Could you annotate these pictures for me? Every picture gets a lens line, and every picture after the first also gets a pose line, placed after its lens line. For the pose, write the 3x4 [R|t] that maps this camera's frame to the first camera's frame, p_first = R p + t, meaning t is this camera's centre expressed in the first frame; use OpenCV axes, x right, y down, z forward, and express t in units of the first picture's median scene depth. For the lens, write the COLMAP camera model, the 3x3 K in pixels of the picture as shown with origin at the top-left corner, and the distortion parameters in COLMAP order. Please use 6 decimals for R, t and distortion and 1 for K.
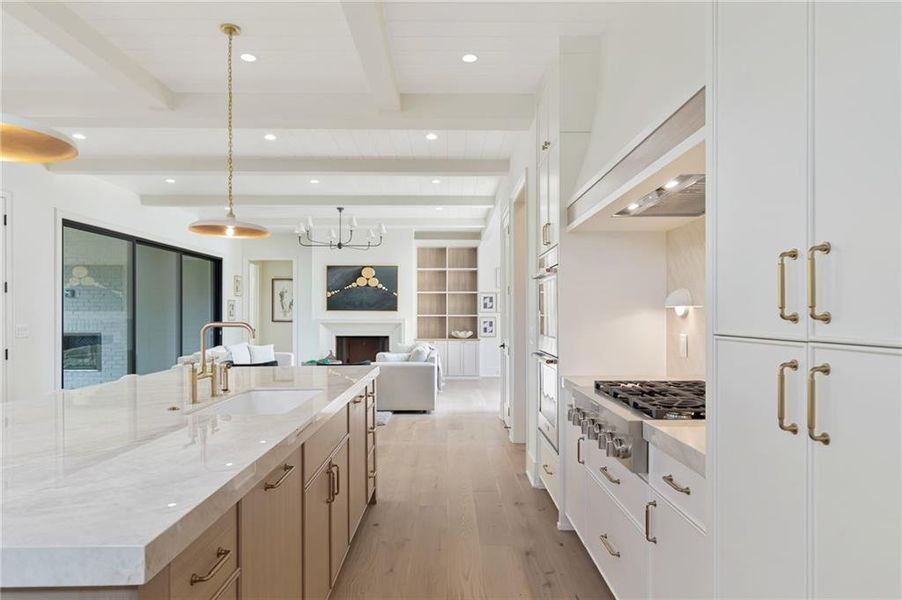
lens RADIAL K [[560.7, 0, 451.6], [0, 560.7, 314.6], [0, 0, 1]] dist [-0.001391, -0.000505]
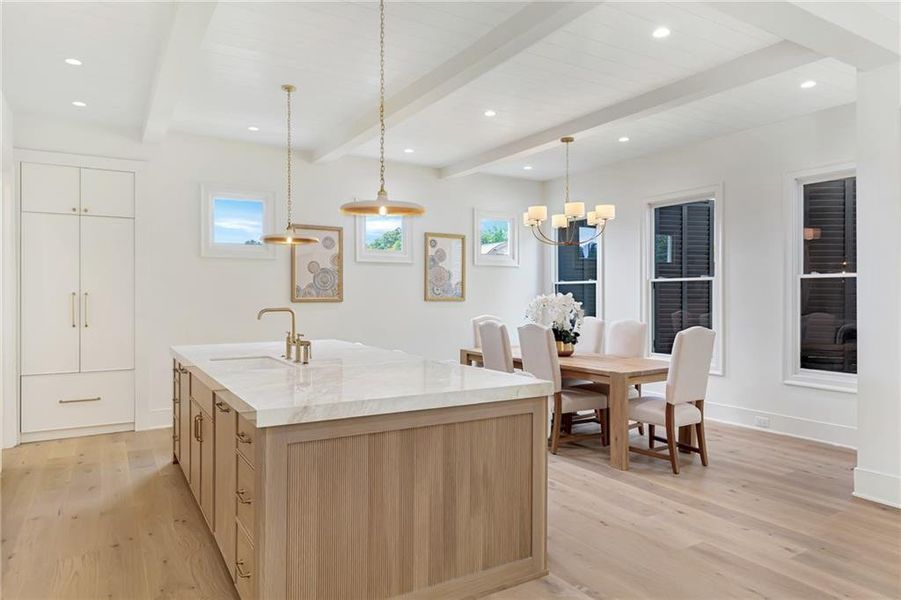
lens RADIAL K [[572.4, 0, 449.6], [0, 572.4, 296.2], [0, 0, 1]] dist [0.001269, 0.000765]
pose [[-0.861954, 0.002404, -0.506980, -0.007275], [0.001544, 0.999997, 0.002117, -0.004099], [0.506984, 0.001043, -0.861955, 0.553253]]
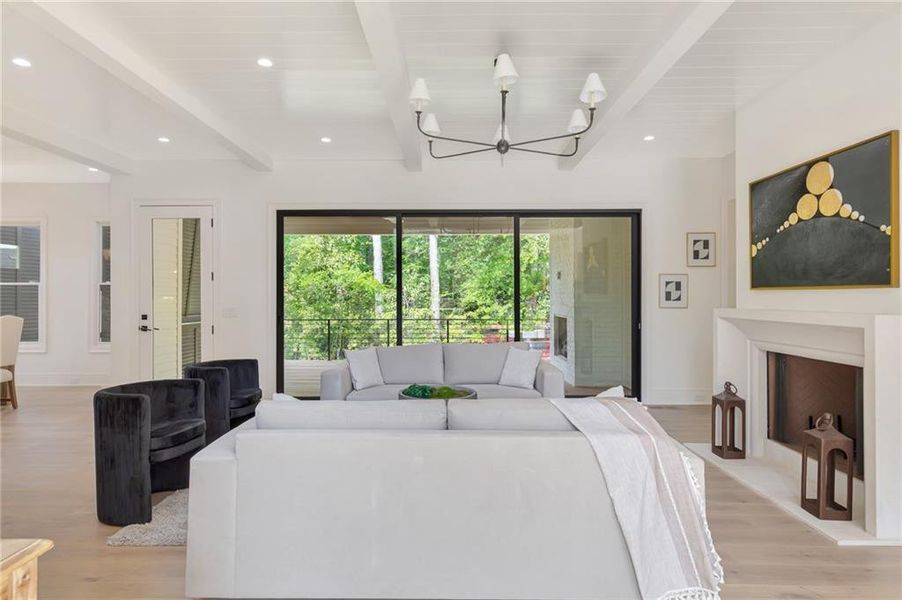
lens RADIAL K [[509.2, 0, 451.0], [0, 509.2, 300.0], [0, 0, 1]] dist [0.003028, 0.001075]
pose [[-0.018964, 0.006371, -0.999800, 0.172474], [0.001213, 0.999979, 0.006349, -0.001341], [0.999819, -0.001093, -0.018971, 0.777421]]
